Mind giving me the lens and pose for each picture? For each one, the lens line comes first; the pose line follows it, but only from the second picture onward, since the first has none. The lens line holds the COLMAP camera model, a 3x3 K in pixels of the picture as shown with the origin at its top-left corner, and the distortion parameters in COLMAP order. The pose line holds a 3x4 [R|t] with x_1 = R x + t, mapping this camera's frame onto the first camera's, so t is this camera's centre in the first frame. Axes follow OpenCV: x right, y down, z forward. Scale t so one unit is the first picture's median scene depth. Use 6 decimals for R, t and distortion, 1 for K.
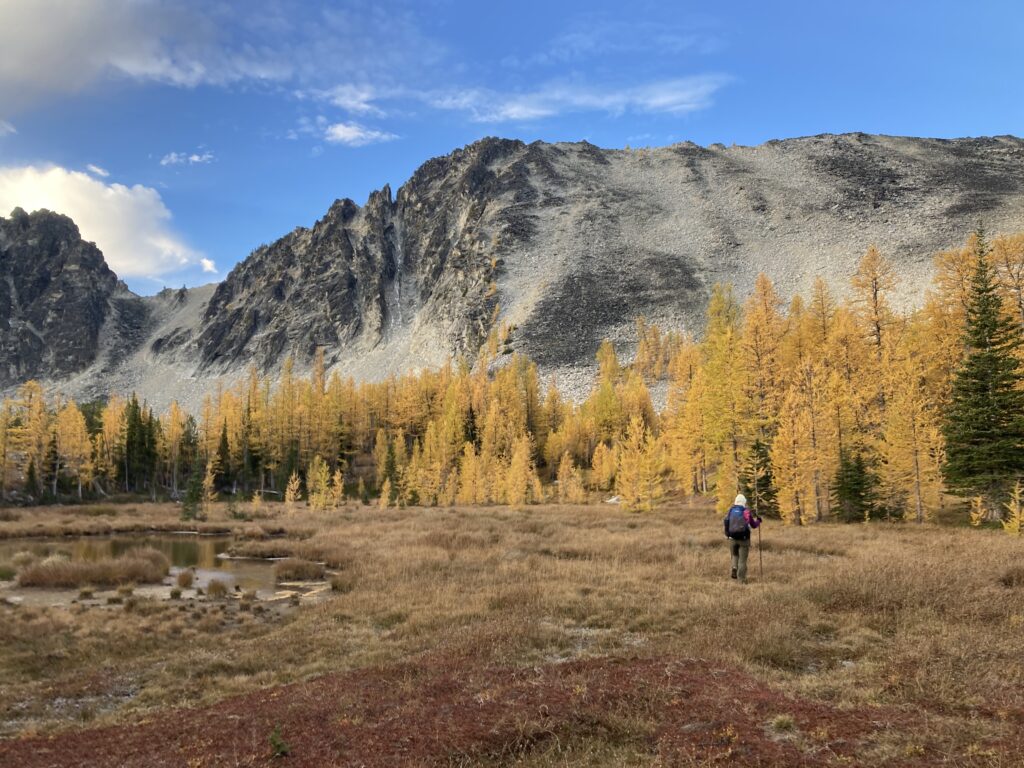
lens RADIAL K [[844.0, 0, 512.0], [0, 844.0, 384.0], [0, 0, 1]] dist [0.094025, -0.106301]
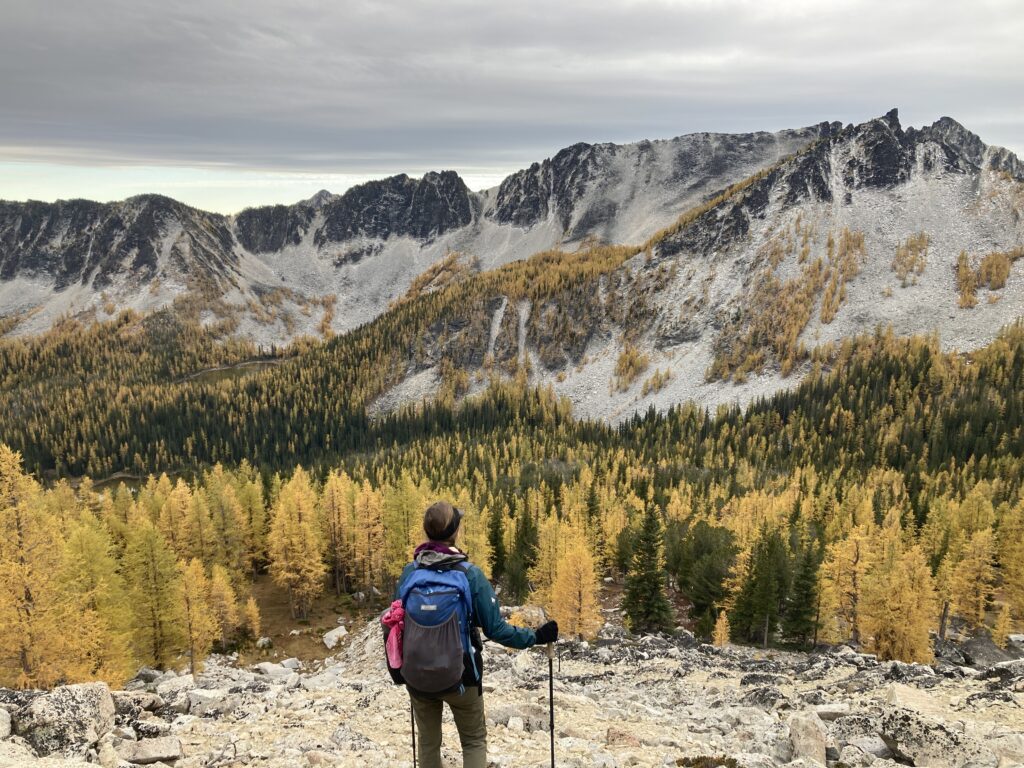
lens RADIAL K [[844.0, 0, 512.0], [0, 844.0, 384.0], [0, 0, 1]] dist [0.094025, -0.106301]
pose [[0.976824, 0.037413, -0.210748, 0.474421], [0.033212, 0.946187, 0.321911, -0.520818], [0.211451, -0.321450, 0.923016, -2.516797]]
